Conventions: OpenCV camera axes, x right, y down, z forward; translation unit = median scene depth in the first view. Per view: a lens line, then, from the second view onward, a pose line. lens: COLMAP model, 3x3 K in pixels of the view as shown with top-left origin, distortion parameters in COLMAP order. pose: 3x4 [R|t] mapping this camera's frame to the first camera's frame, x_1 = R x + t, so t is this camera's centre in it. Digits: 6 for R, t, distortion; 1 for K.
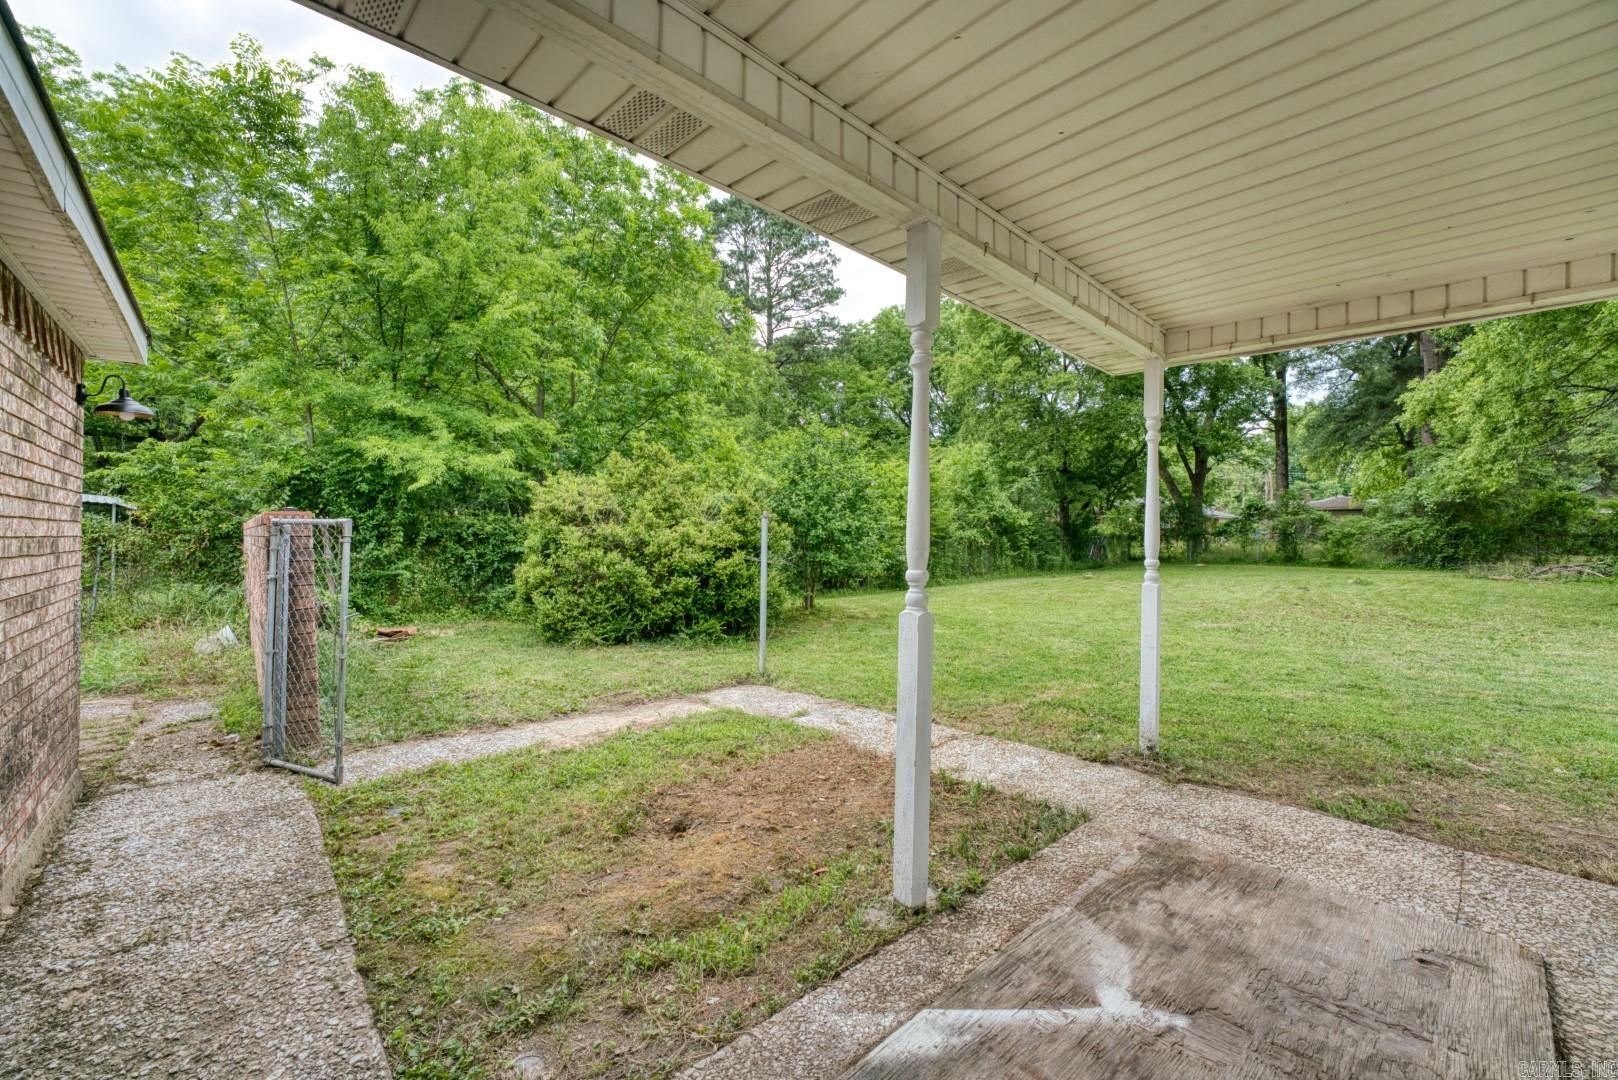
lens RADIAL K [[657.6, 0, 800.7], [0, 657.6, 533.7], [0, 0, 1]] dist [-0.025806, 0.002924]
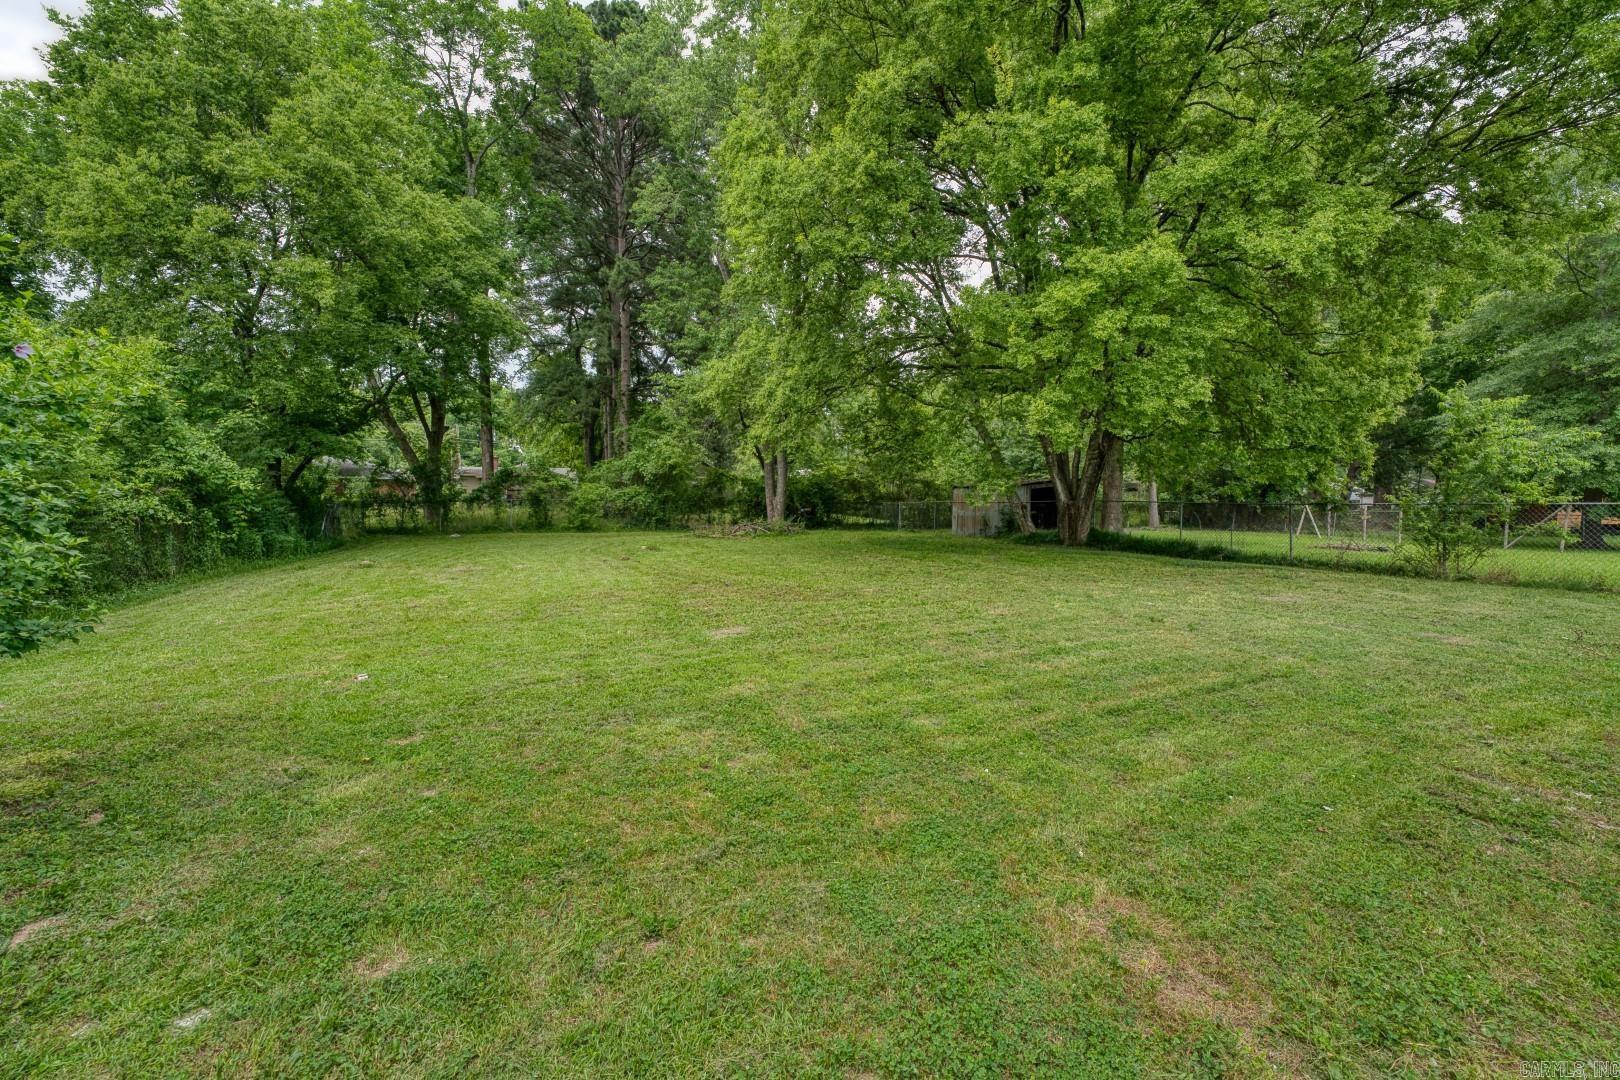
lens RADIAL K [[658.4, 0, 799.8], [0, 658.4, 531.8], [0, 0, 1]] dist [-0.025806, 0.002924]
pose [[0.400333, -0.047370, 0.915145, -0.027516], [-0.001518, 0.998627, 0.052355, -0.015076], [-0.916368, -0.022348, 0.399712, 0.706643]]
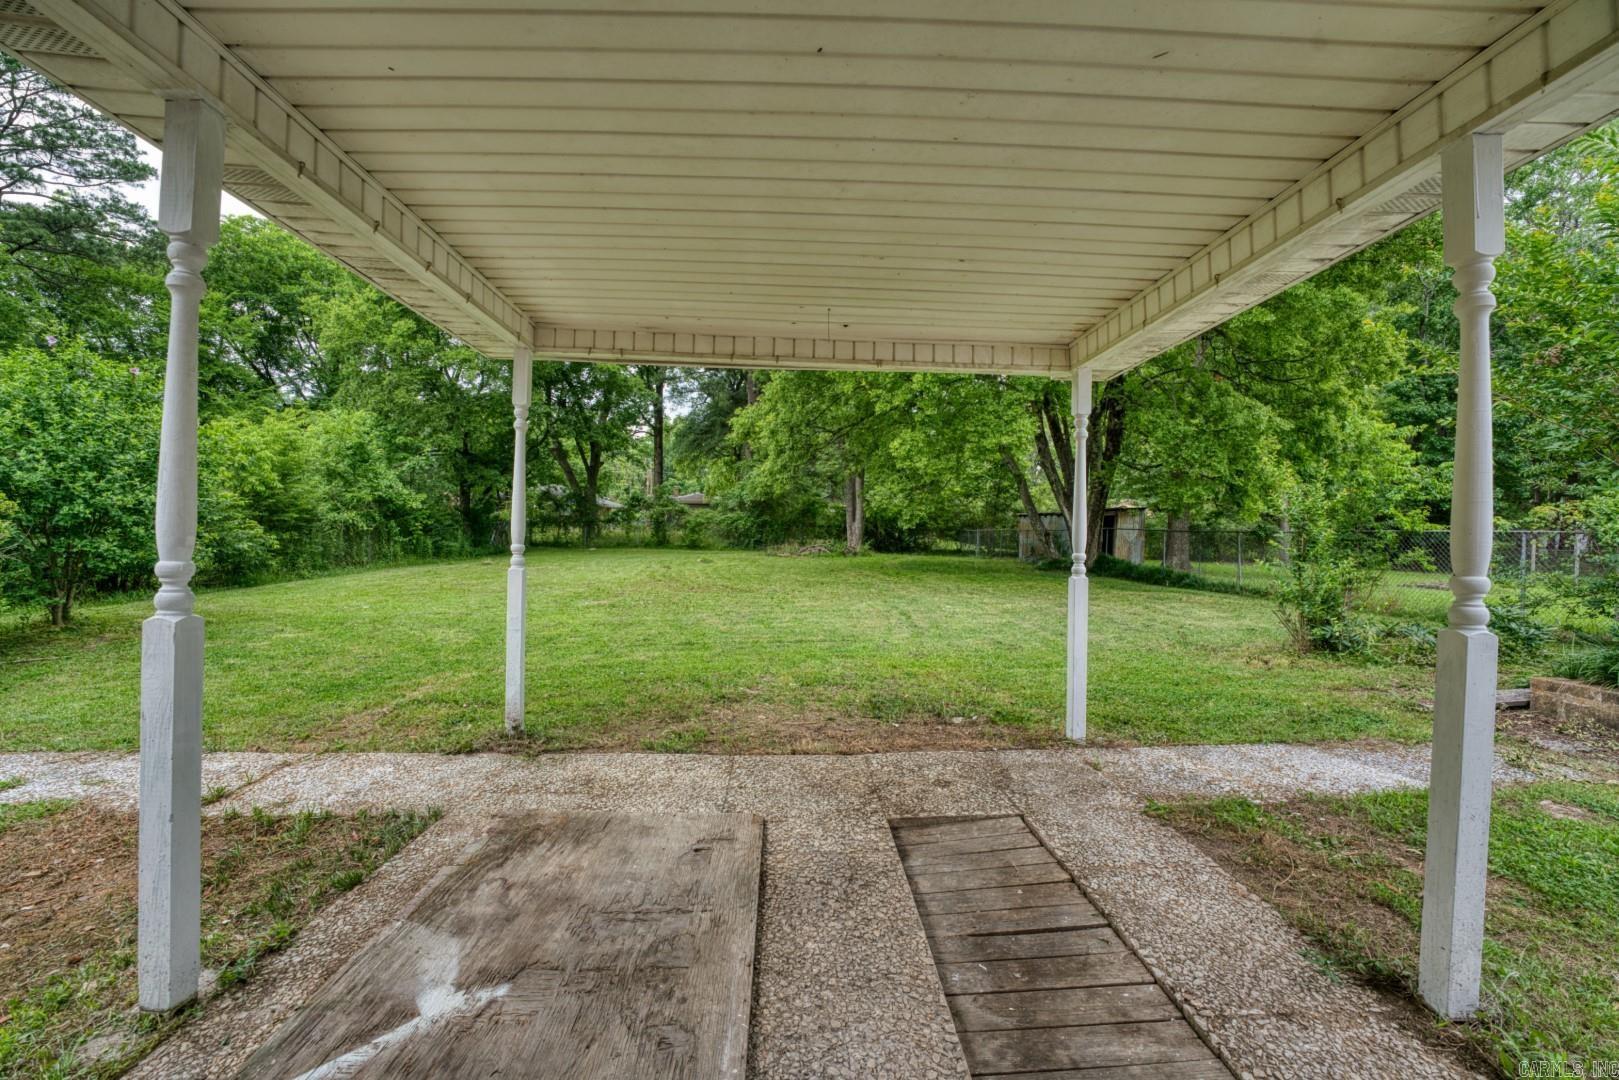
lens RADIAL K [[658.0, 0, 808.4], [0, 658.0, 535.6], [0, 0, 1]] dist [-0.025806, 0.002924]
pose [[0.651447, -0.000243, 0.758694, 0.021313], [-0.018662, 0.999692, 0.016344, 0.000005], [-0.758464, -0.024806, 0.651242, -0.006051]]
